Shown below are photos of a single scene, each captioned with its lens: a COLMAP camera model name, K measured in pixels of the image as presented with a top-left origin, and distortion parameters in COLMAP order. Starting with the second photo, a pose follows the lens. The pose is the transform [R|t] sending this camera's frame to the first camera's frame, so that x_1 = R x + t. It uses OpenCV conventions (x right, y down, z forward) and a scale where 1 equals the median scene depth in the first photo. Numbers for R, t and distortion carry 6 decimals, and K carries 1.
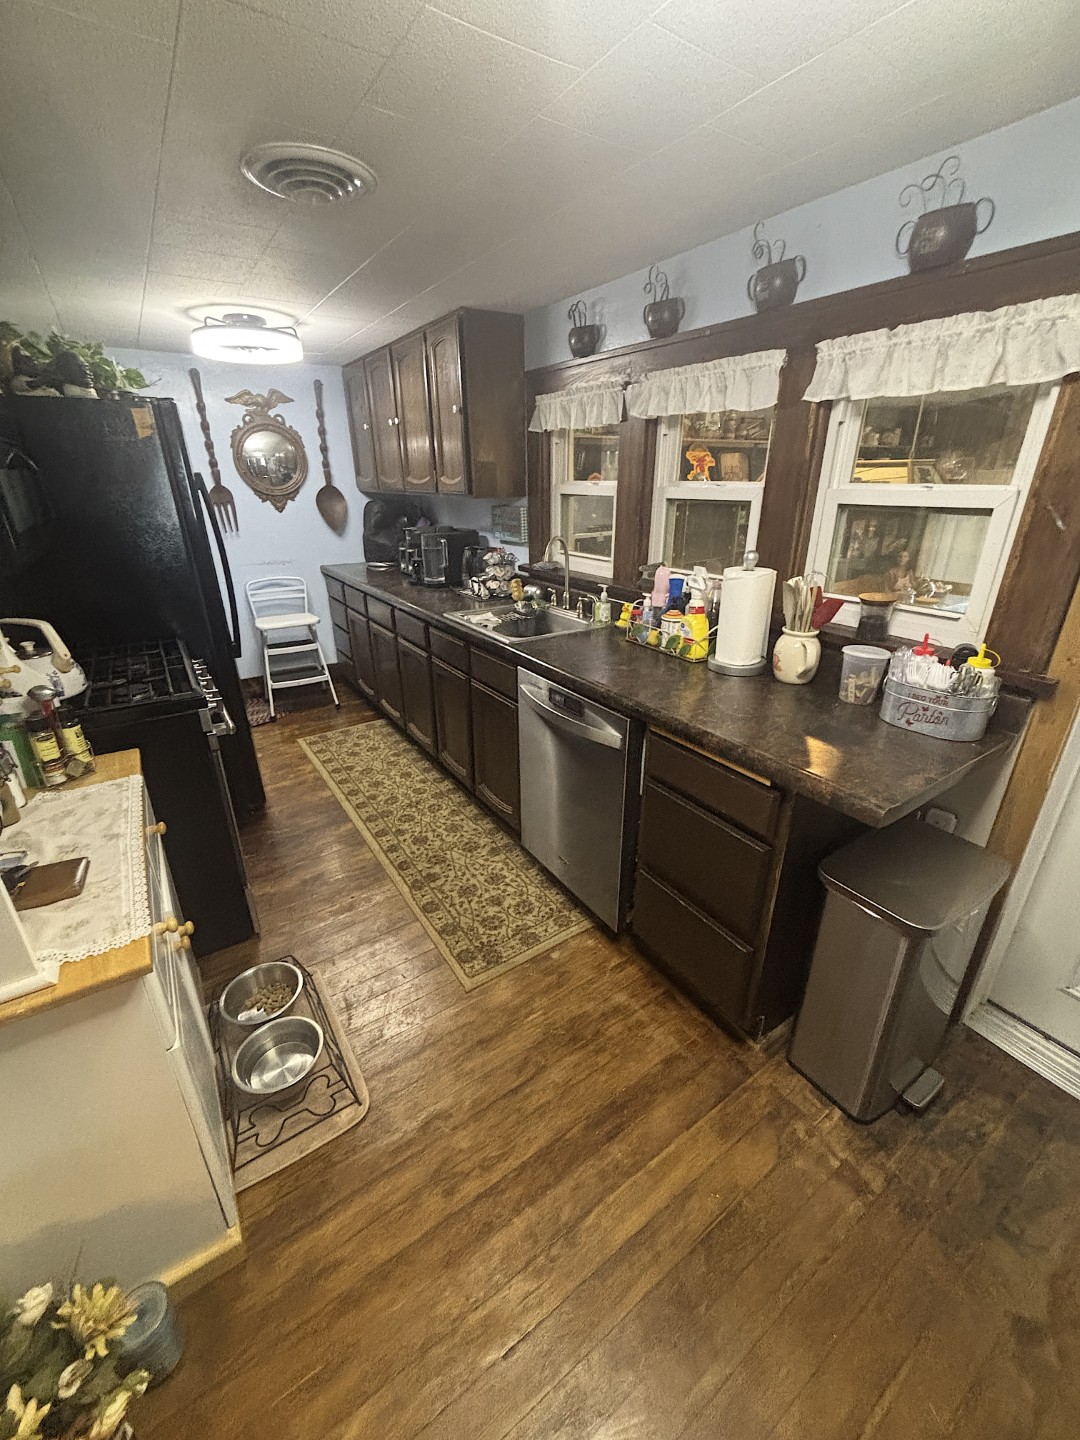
lens RADIAL K [[582.7, 0, 539.2], [0, 582.7, 720.6], [0, 0, 1]] dist [-0.004377, 0.000139]
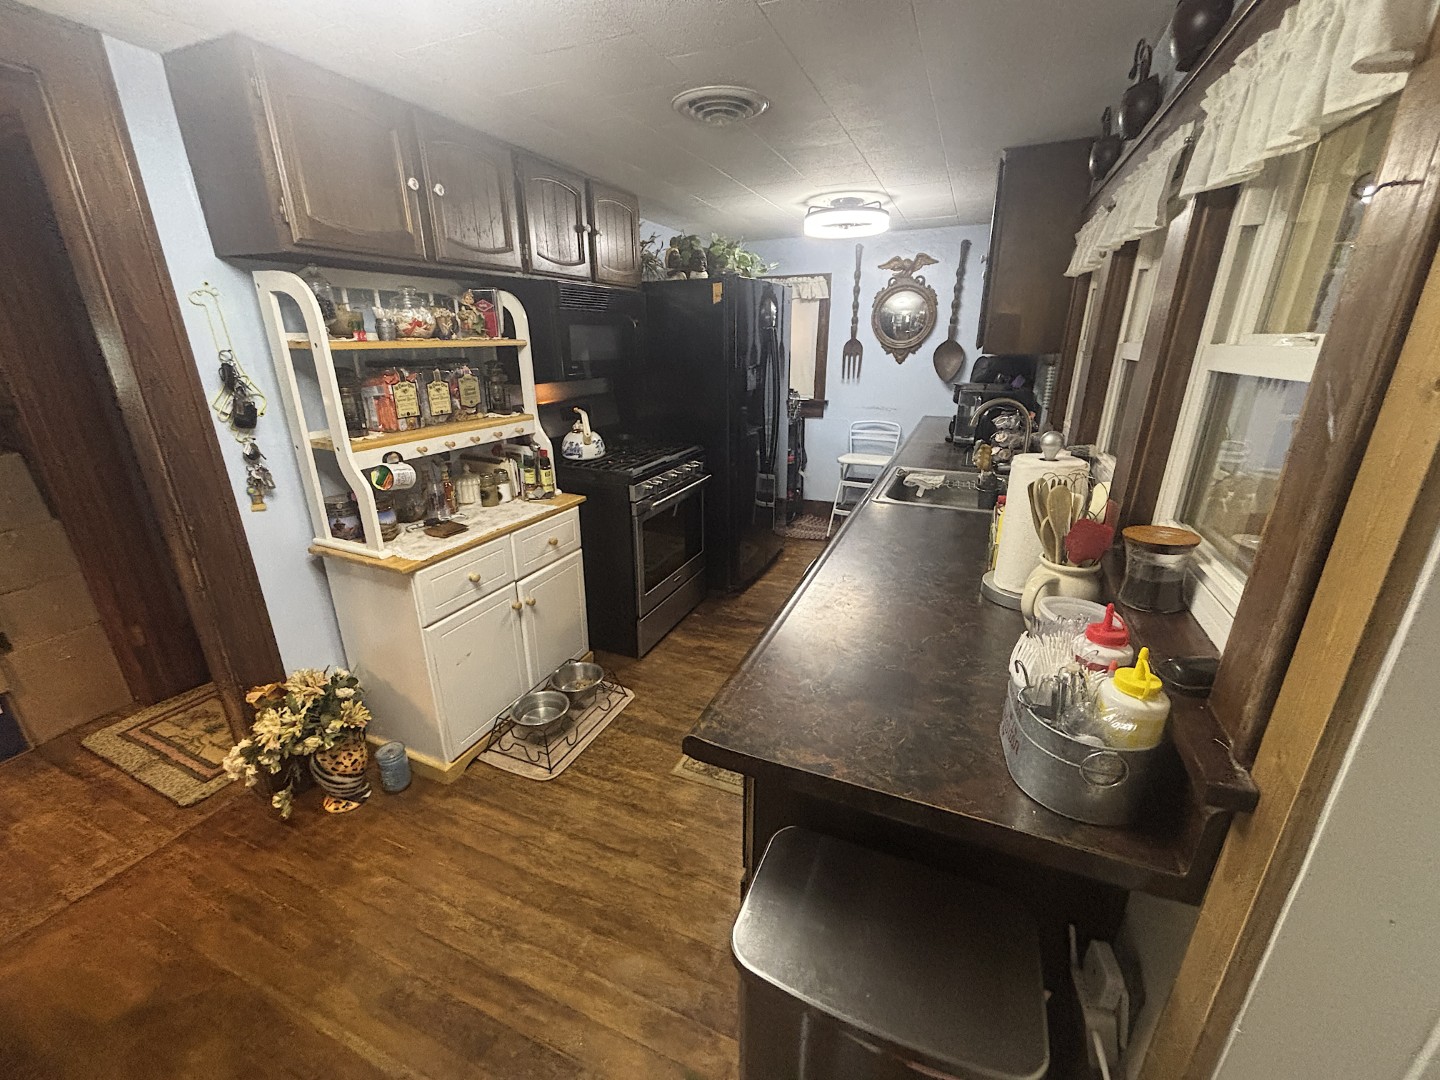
lens RADIAL K [[582.7, 0, 716.7], [0, 582.7, 538.0], [0, 0, 1]] dist [-0.004377, 0.000139]
pose [[0.541748, 0.279270, -0.792791, 0.406199], [-0.326990, 0.938917, 0.107299, -0.067596], [0.774330, 0.201106, 0.599974, 0.175513]]
